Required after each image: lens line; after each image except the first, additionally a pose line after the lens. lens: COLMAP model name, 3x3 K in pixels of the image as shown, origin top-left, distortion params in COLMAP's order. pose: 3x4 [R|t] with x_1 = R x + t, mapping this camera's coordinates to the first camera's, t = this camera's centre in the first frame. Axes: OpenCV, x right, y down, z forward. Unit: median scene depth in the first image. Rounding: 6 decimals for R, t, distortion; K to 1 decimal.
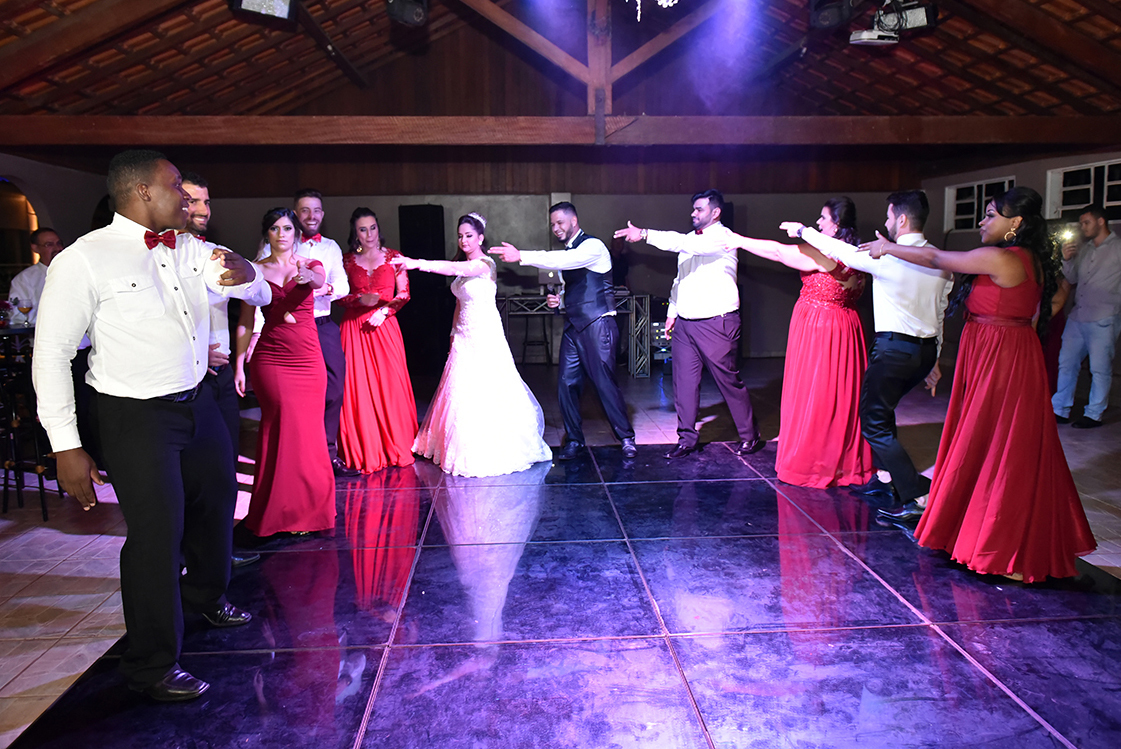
lens RADIAL K [[766.2, 0, 578.9], [0, 766.2, 379.2], [0, 0, 1]] dist [-0.009493, -0.003526]
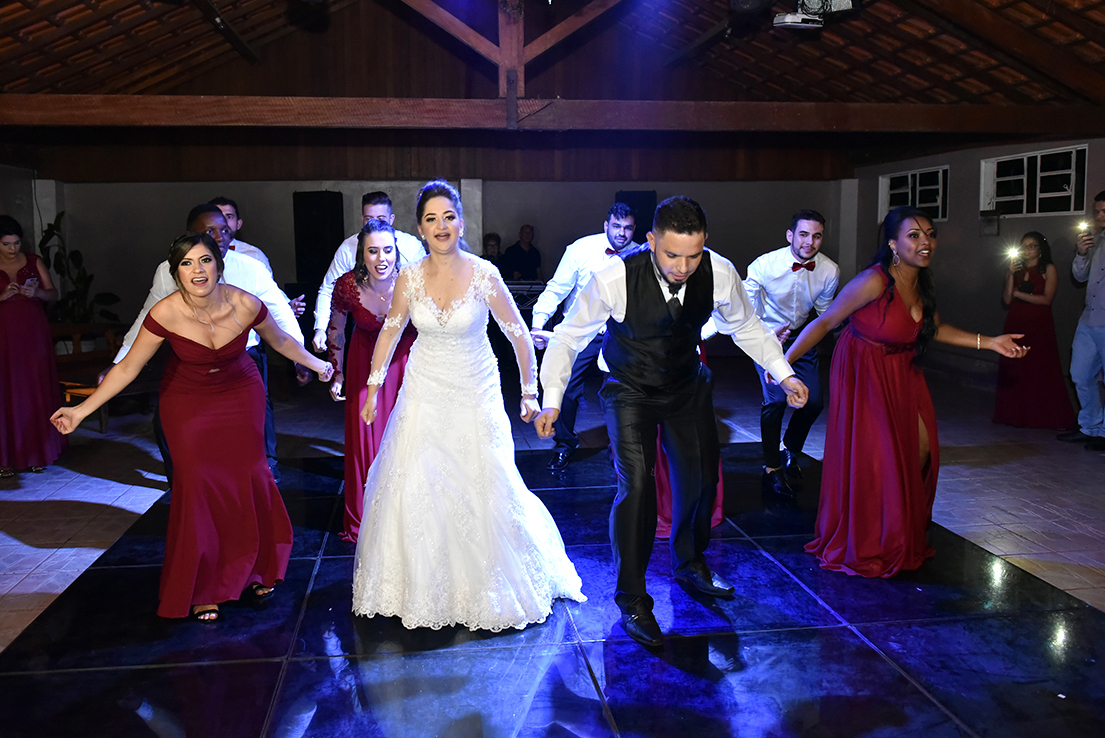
lens RADIAL K [[1046.9, 0, 551.5], [0, 1046.9, 403.4], [0, 0, 1]] dist [-0.021342, -0.014236]
pose [[0.999313, -0.002437, 0.036986, 0.028214], [0.002855, 0.999933, -0.011252, 0.044220], [-0.036956, 0.011350, 0.999252, -0.281076]]
